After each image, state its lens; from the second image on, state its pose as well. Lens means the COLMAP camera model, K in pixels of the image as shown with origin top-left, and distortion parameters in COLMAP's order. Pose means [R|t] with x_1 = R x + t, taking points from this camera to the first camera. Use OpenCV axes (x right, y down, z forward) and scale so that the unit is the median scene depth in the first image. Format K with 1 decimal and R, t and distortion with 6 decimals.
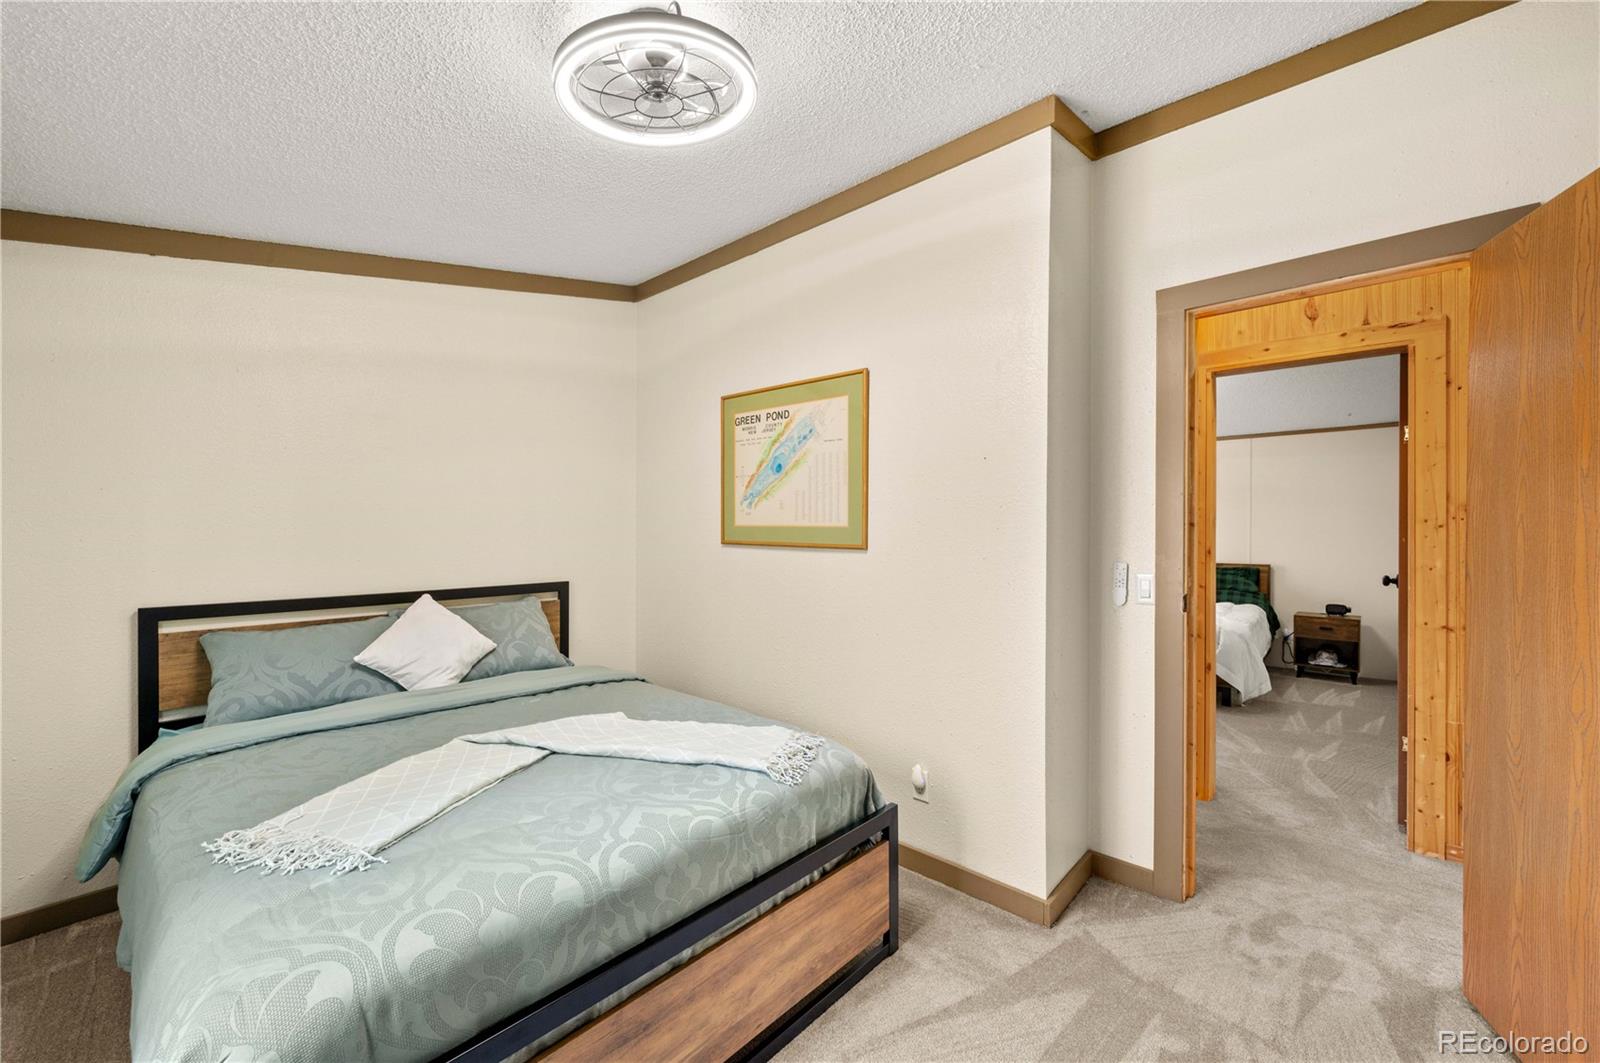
lens RADIAL K [[632.4, 0, 808.3], [0, 632.4, 538.5], [0, 0, 1]] dist [0.002019, -0.000689]
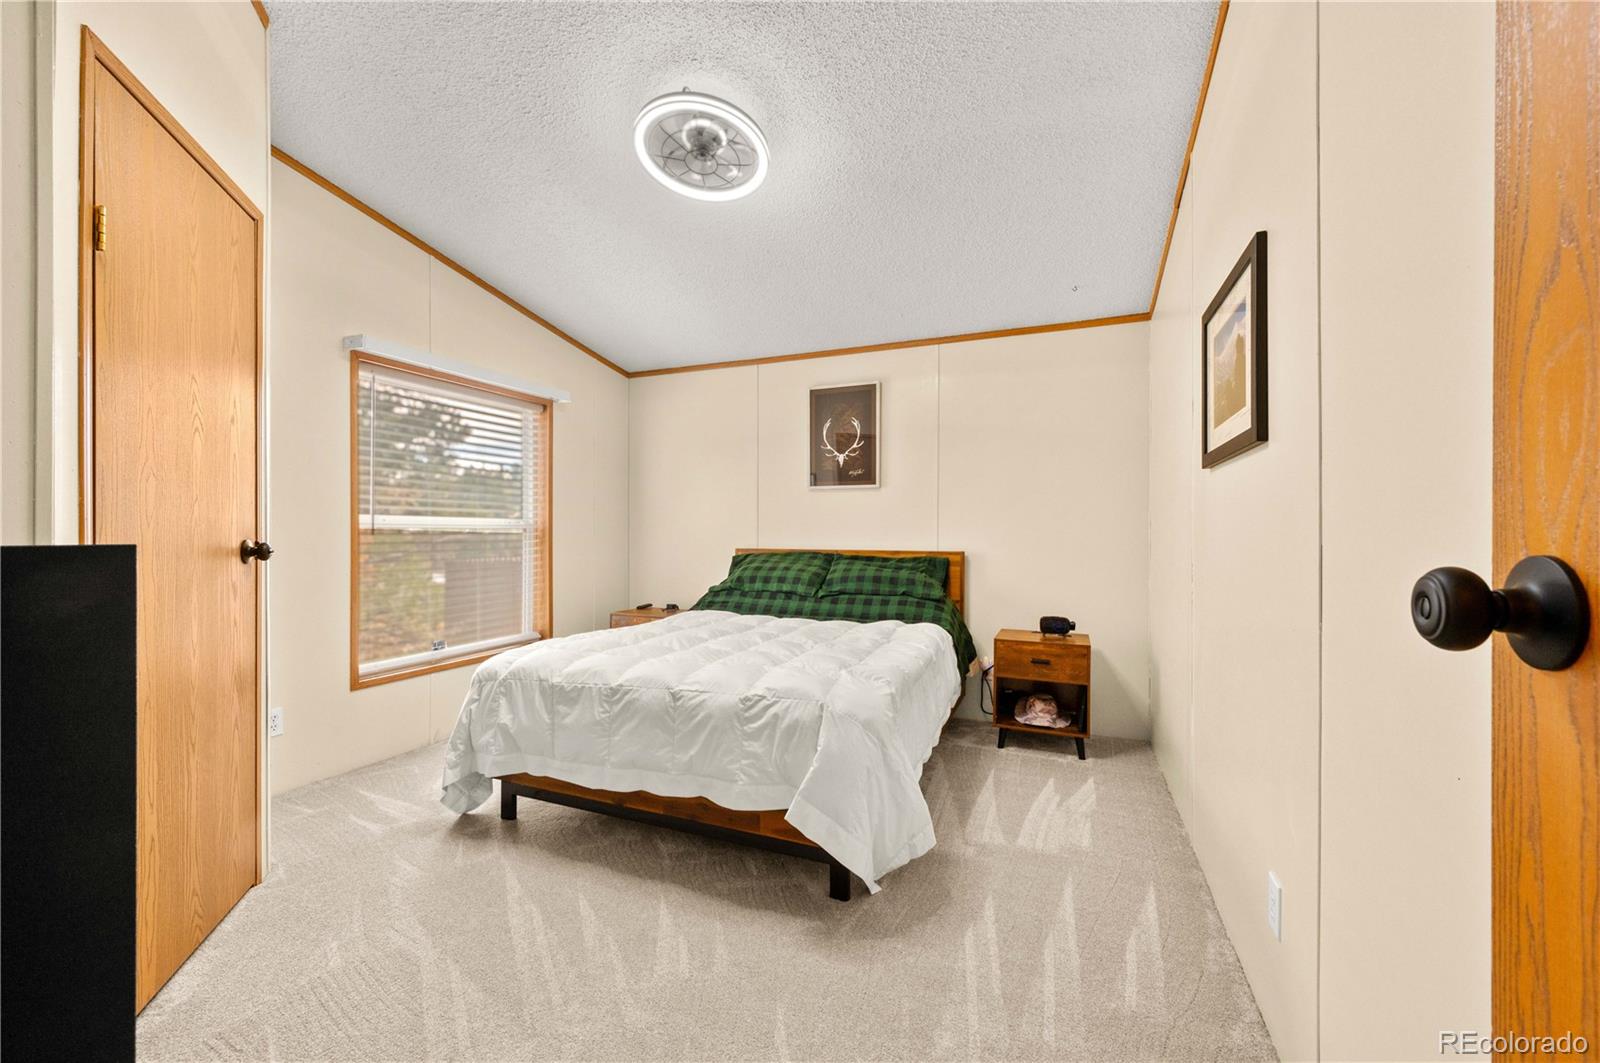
lens RADIAL K [[632.4, 0, 796.7], [0, 632.4, 537.0], [0, 0, 1]] dist [0.002019, -0.000689]
pose [[0.947102, 0.002500, 0.320924, 0.414783], [-0.002979, 0.999995, 0.001003, 0.029067], [-0.320920, -0.001906, 0.947104, 0.516575]]
